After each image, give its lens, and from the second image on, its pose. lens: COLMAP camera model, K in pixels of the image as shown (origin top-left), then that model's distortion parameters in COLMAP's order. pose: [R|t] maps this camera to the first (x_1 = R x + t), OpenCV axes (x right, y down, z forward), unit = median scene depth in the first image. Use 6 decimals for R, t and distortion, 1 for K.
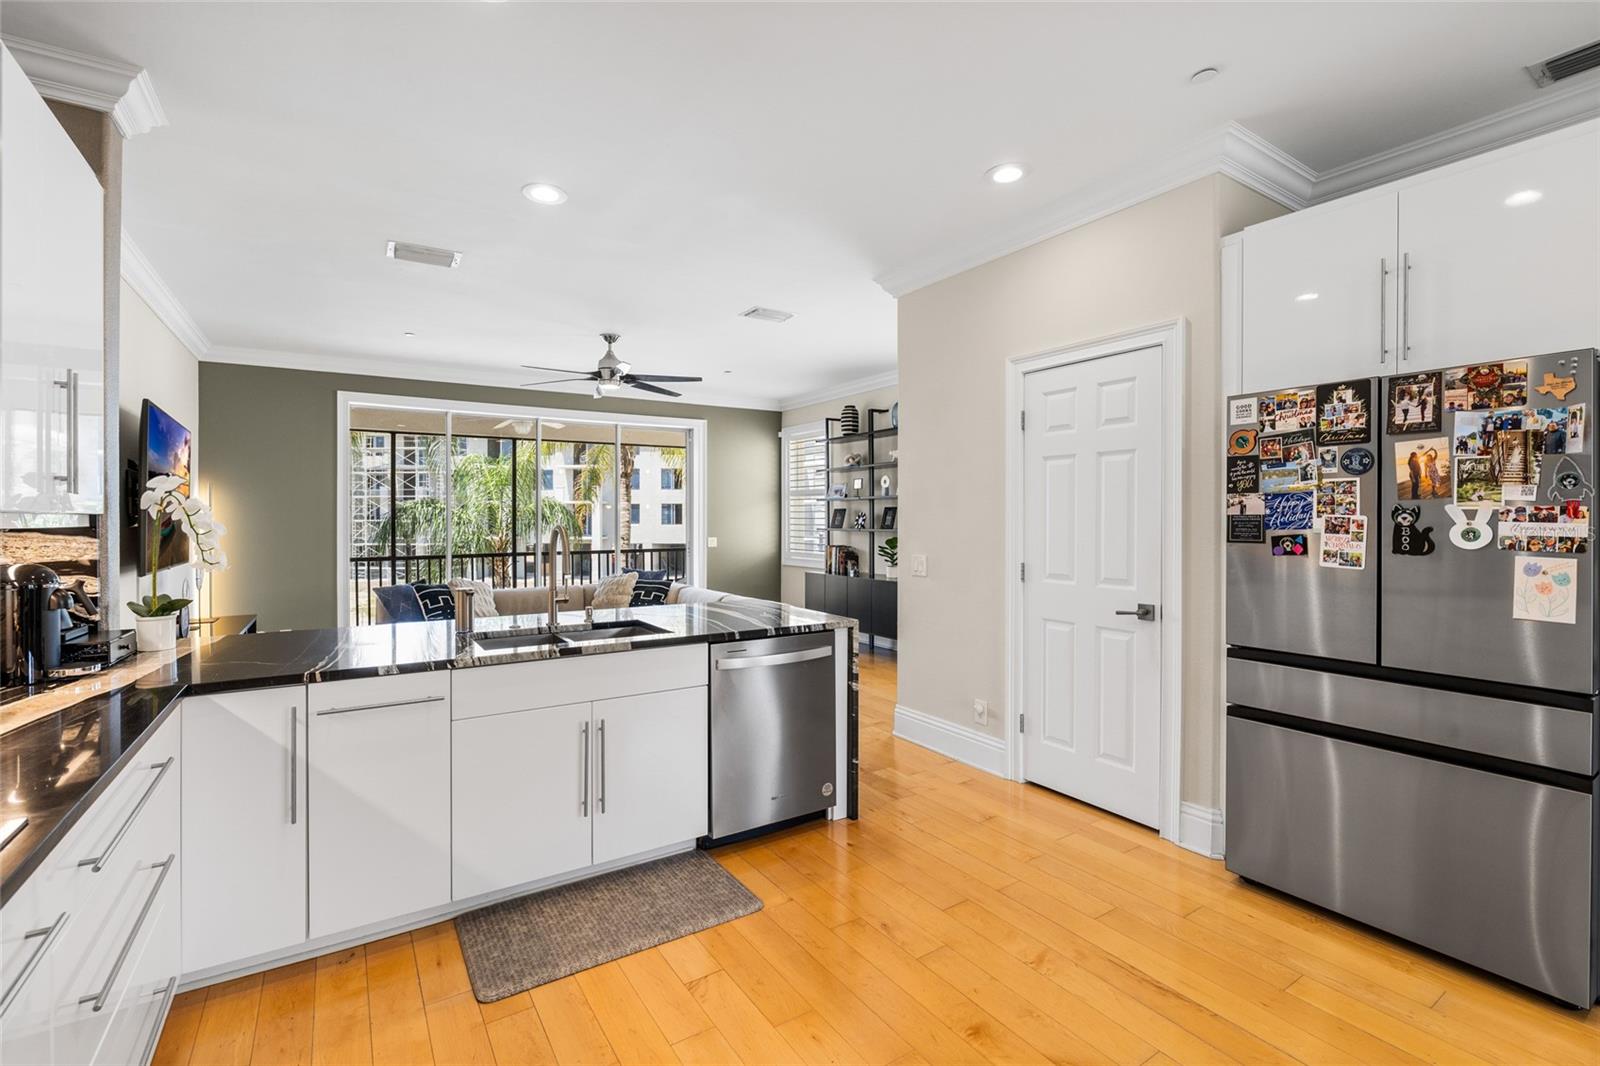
lens RADIAL K [[710.9, 0, 794.2], [0, 710.9, 521.2], [0, 0, 1]] dist [-0.007455, -0.000066]
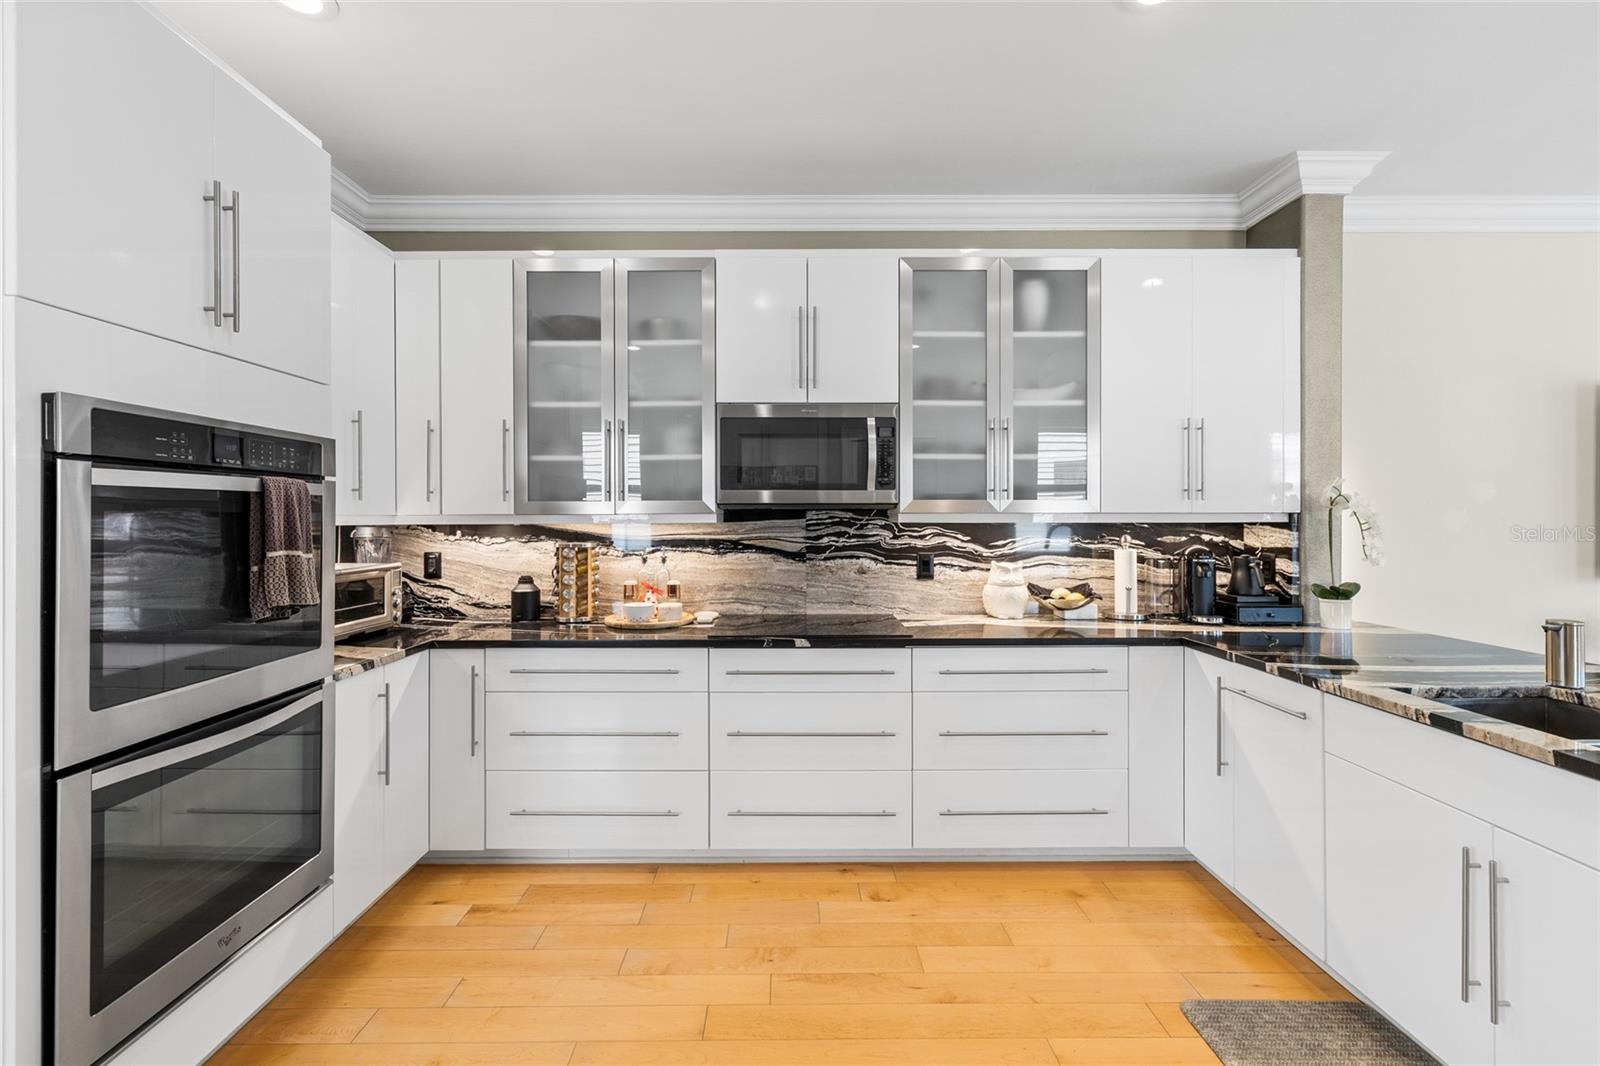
lens RADIAL K [[685.7, 0, 791.3], [0, 685.7, 517.6], [0, 0, 1]] dist [-0.002034, 0.000486]
pose [[-0.542644, 0.002381, -0.839960, 0.452566], [0.002056, 0.999997, 0.001507, -0.003331], [0.839961, -0.000909, -0.542647, 0.727143]]
